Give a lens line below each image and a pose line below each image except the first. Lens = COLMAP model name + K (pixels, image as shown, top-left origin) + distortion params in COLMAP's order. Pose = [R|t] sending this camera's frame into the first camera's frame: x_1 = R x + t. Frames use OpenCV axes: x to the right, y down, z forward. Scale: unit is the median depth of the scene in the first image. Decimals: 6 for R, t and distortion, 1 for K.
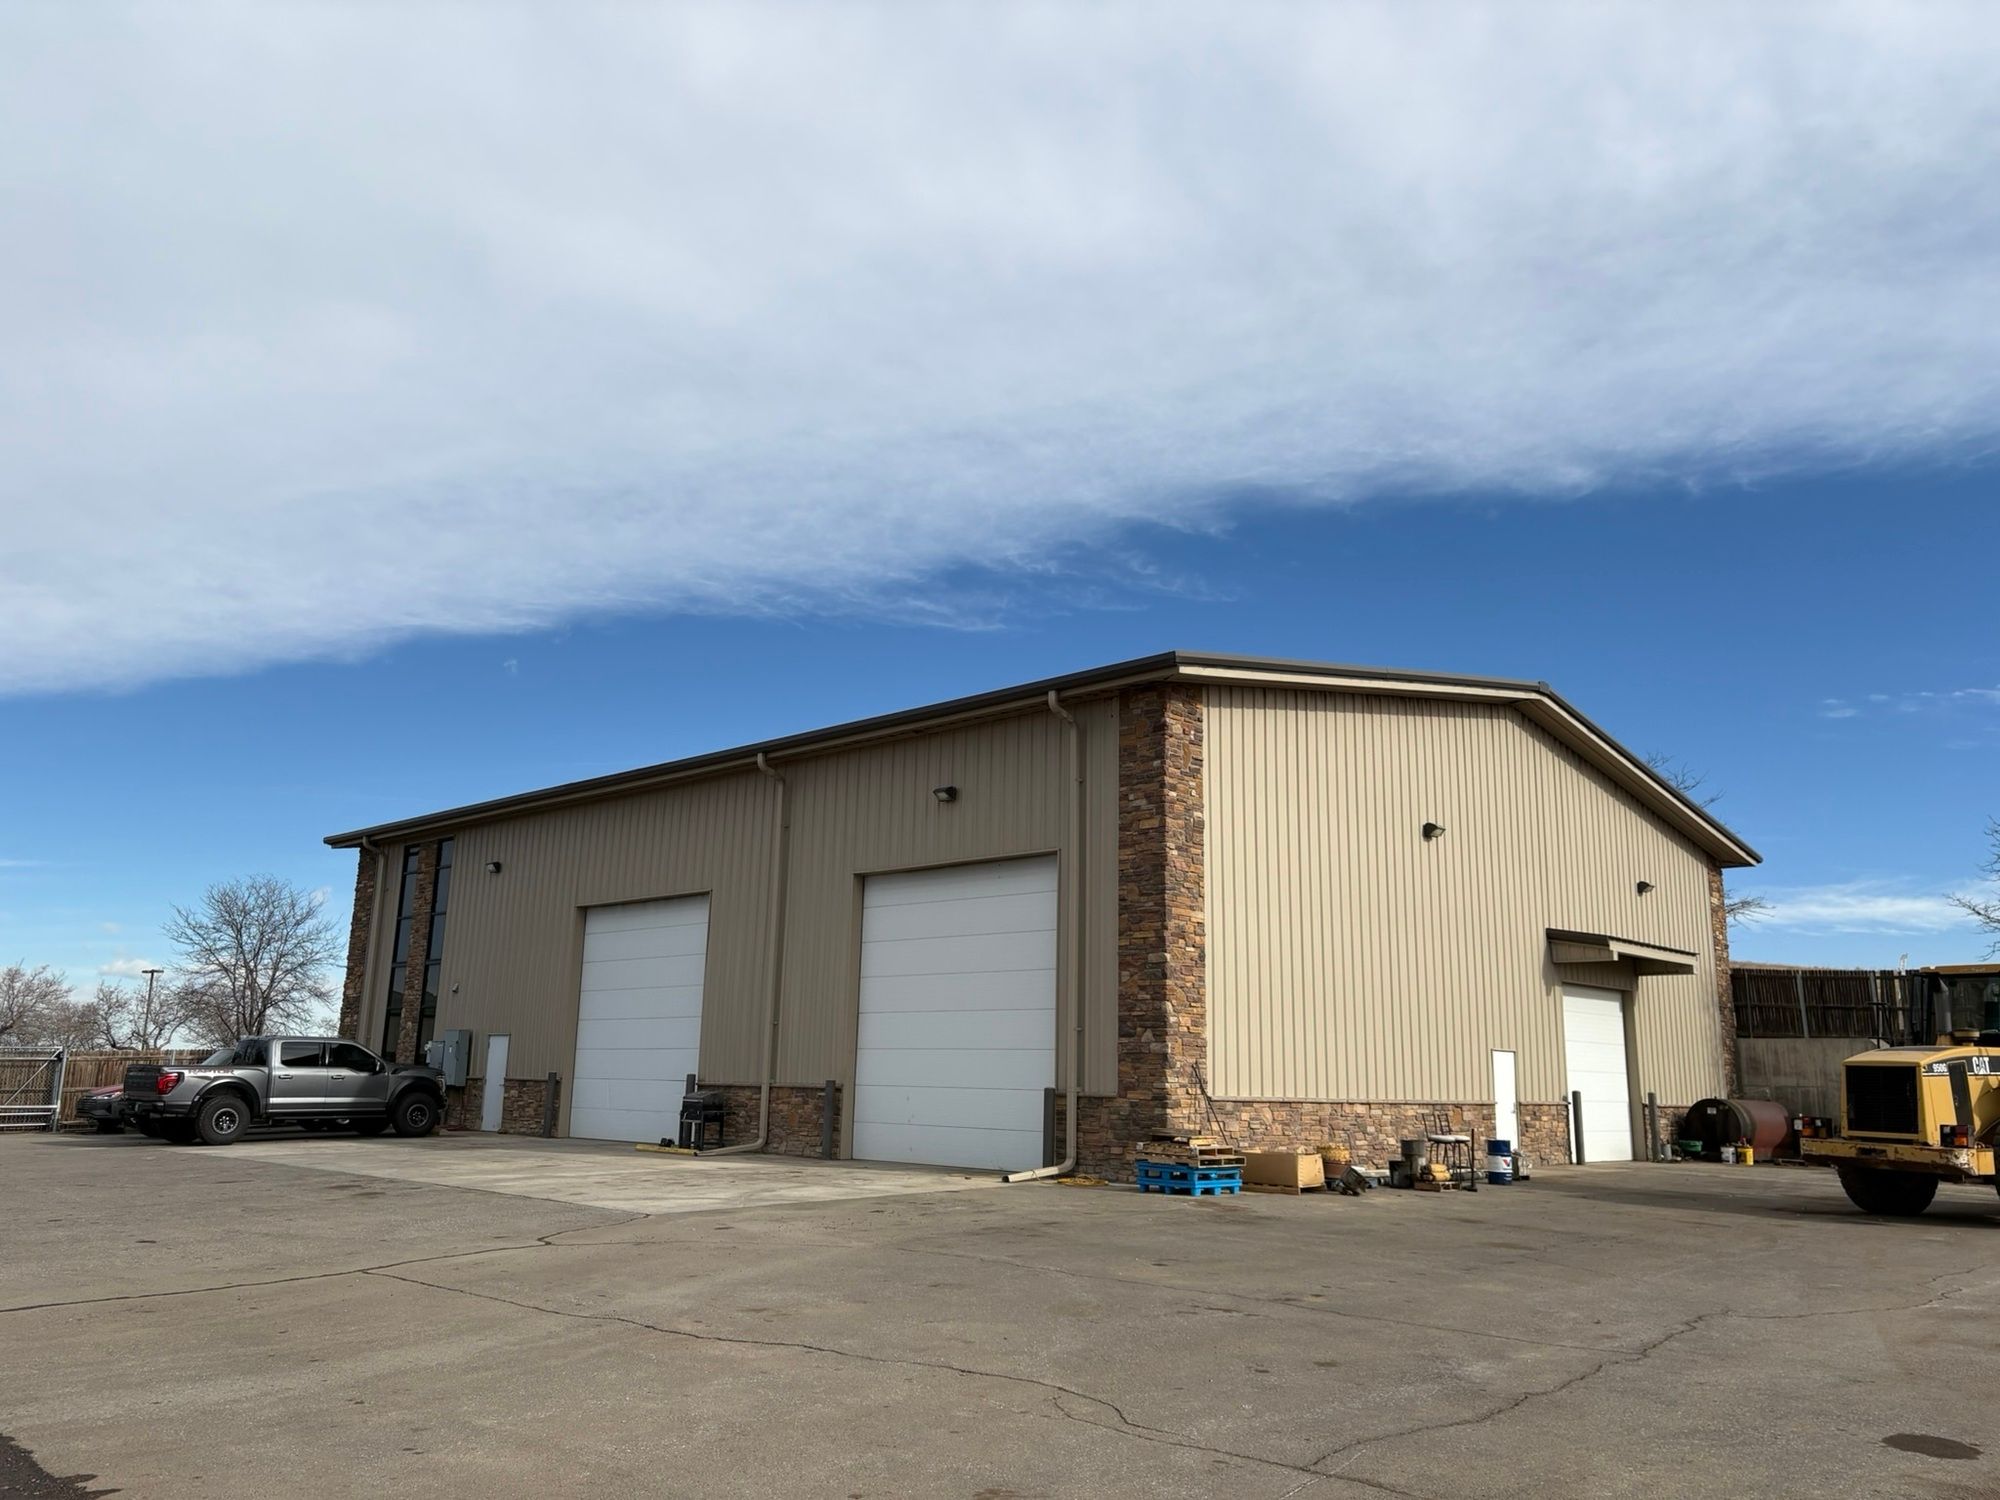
lens RADIAL K [[1520.3, 0, 1005.8], [0, 1520.3, 754.7], [0, 0, 1]] dist [0.041605, -0.052086]
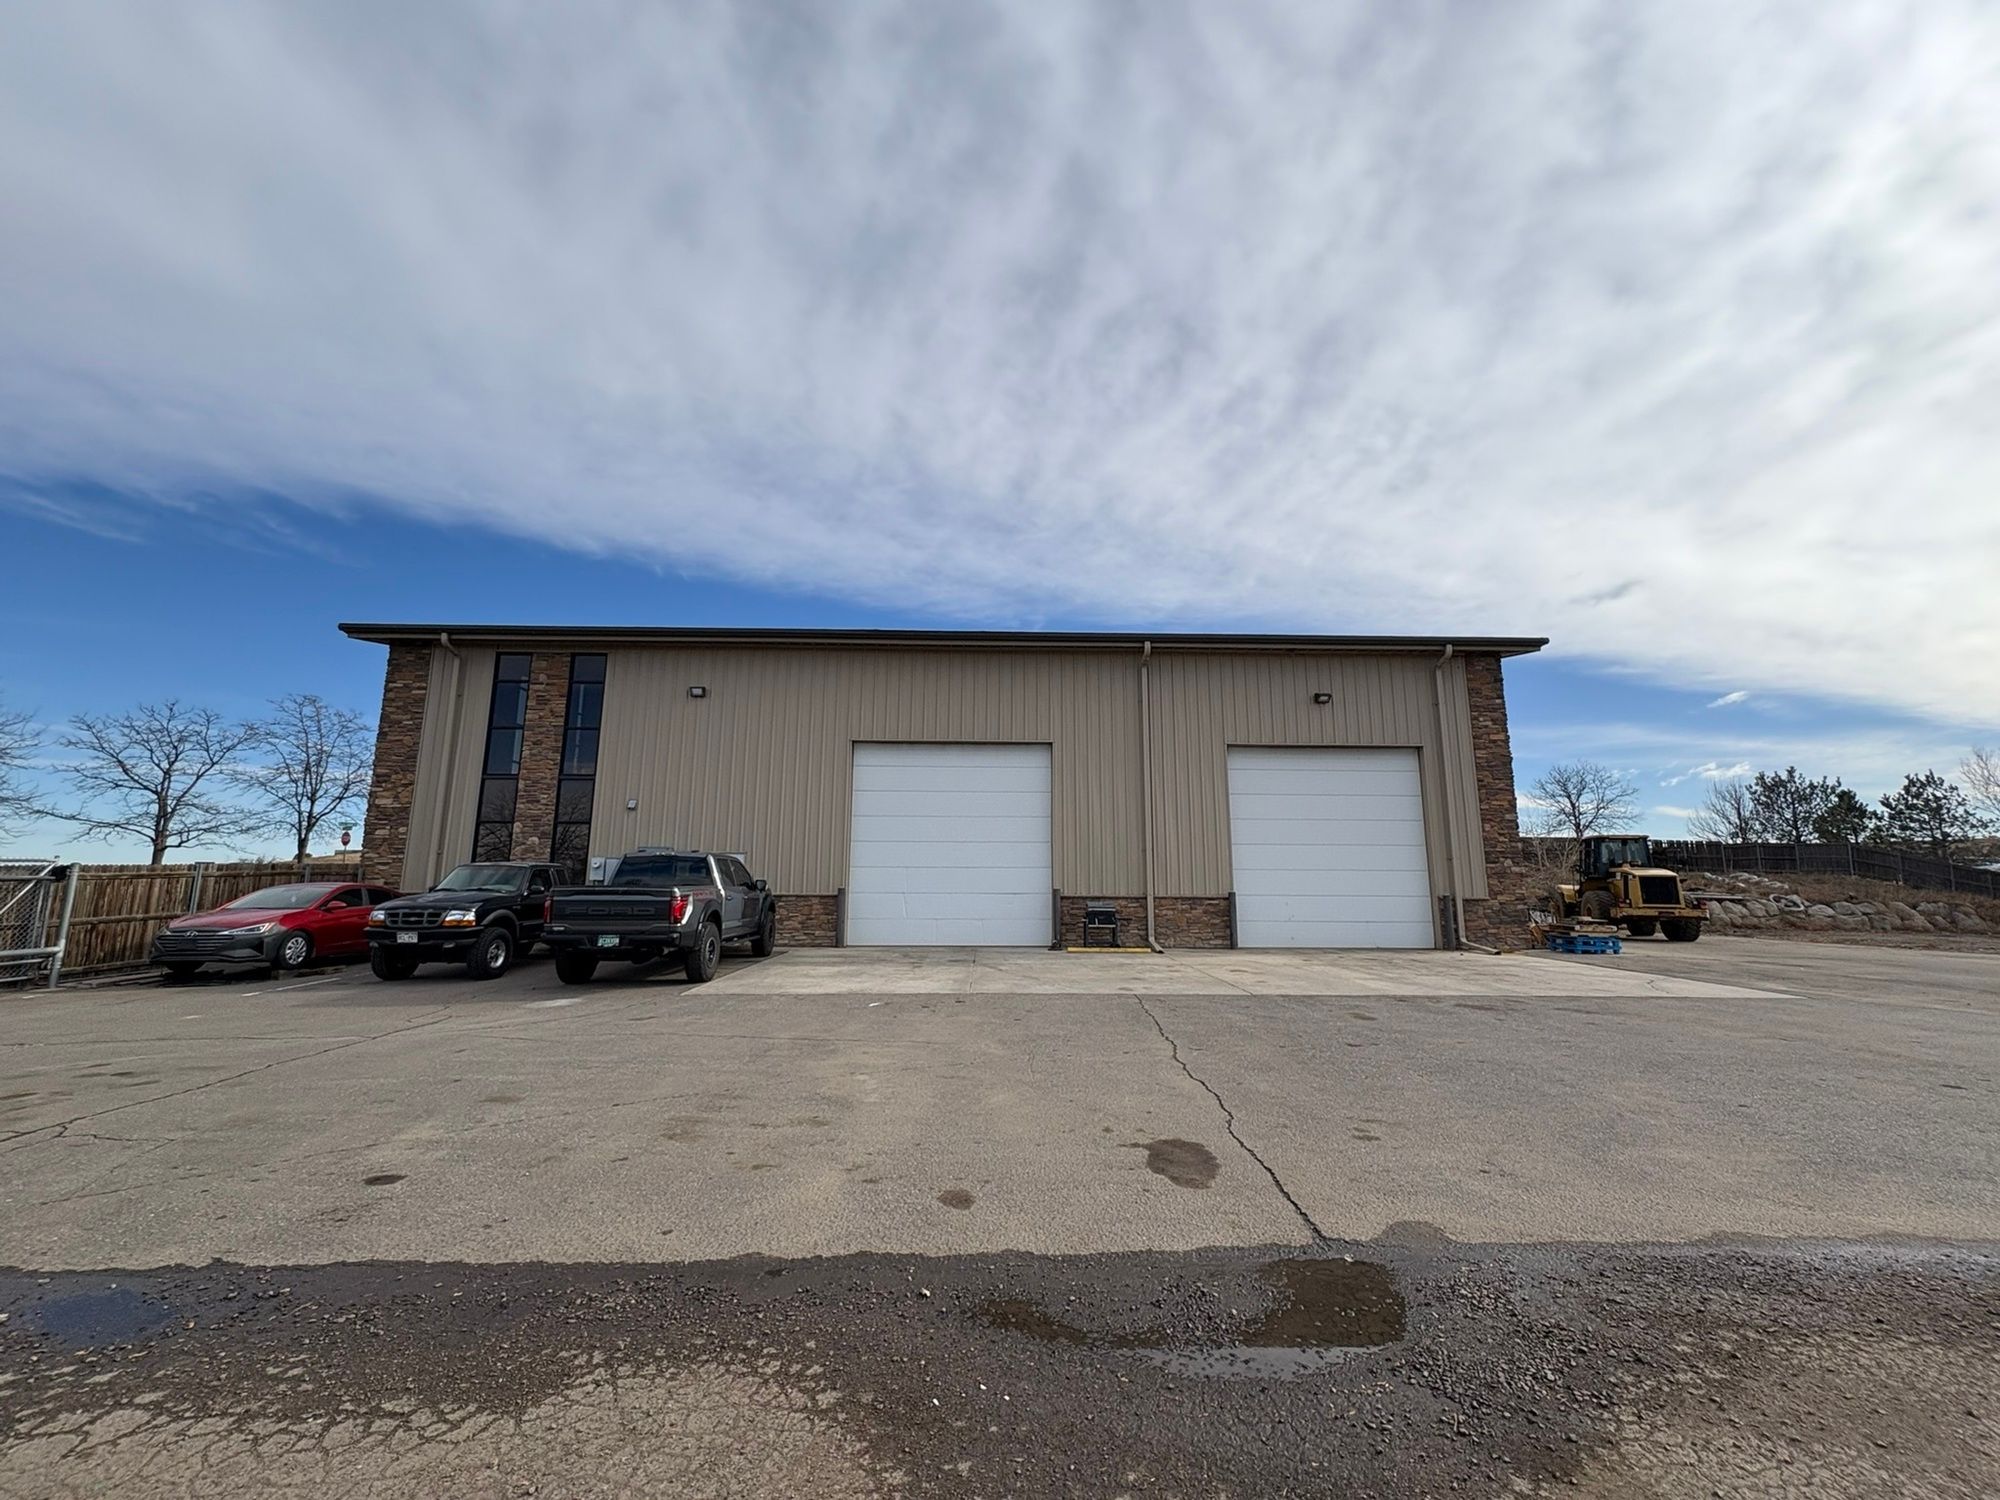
lens RADIAL K [[808.5, 0, 995.7], [0, 808.5, 756.8], [0, 0, 1]] dist [0.004113, -0.000399]
pose [[0.709729, 0.096069, 0.697894, -0.777565], [-0.138420, 0.990364, 0.004439, 0.118725], [-0.690743, -0.099753, 0.716187, 0.631924]]
